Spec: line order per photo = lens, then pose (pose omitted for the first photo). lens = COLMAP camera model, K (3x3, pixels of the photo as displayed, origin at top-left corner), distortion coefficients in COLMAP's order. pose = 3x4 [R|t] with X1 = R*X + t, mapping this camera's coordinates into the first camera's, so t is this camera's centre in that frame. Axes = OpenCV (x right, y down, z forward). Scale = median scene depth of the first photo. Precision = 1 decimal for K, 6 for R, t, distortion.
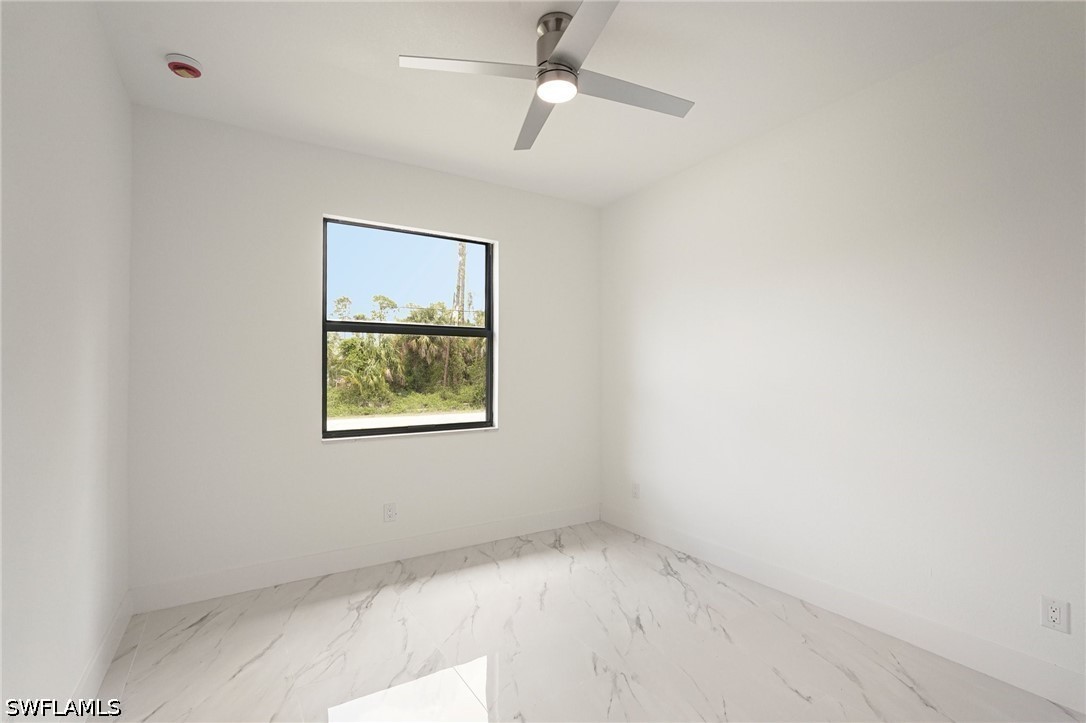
lens RADIAL K [[479.2, 0, 545.2], [0, 479.2, 370.4], [0, 0, 1]] dist [-0.010558, 0.005249]
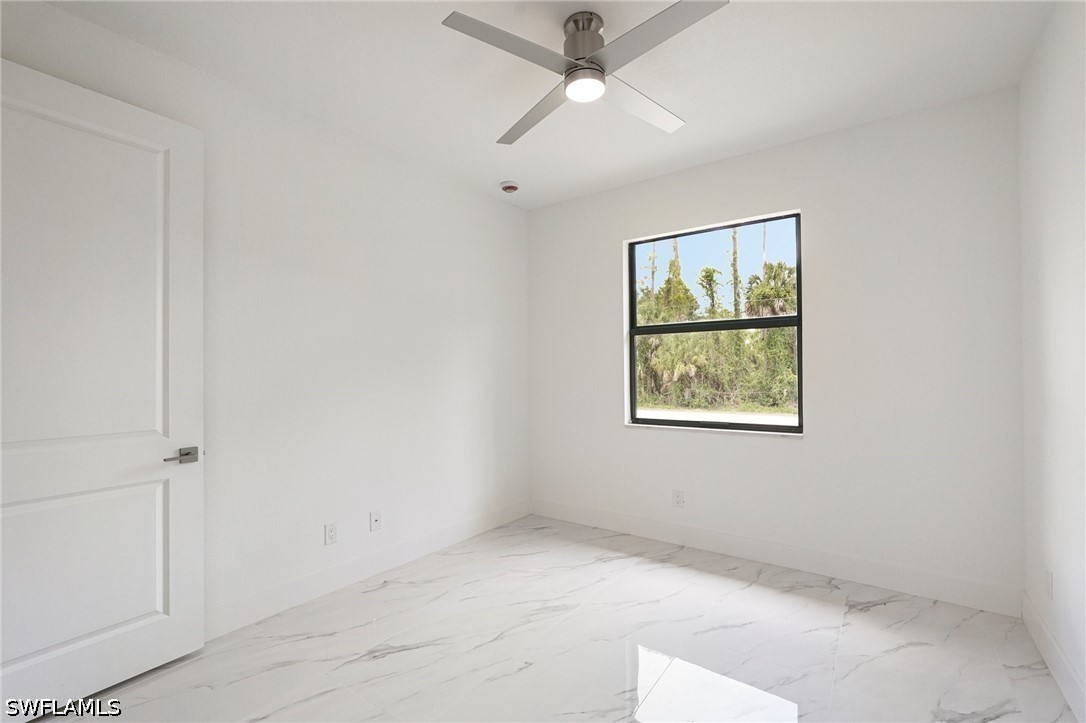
lens RADIAL K [[479.2, 0, 543.8], [0, 479.2, 368.0], [0, 0, 1]] dist [-0.010558, 0.005249]
pose [[0.382435, -0.001712, -0.923981, 0.572390], [0.015566, 0.999868, 0.004590, -0.008446], [0.923851, -0.016138, 0.382411, 0.318125]]
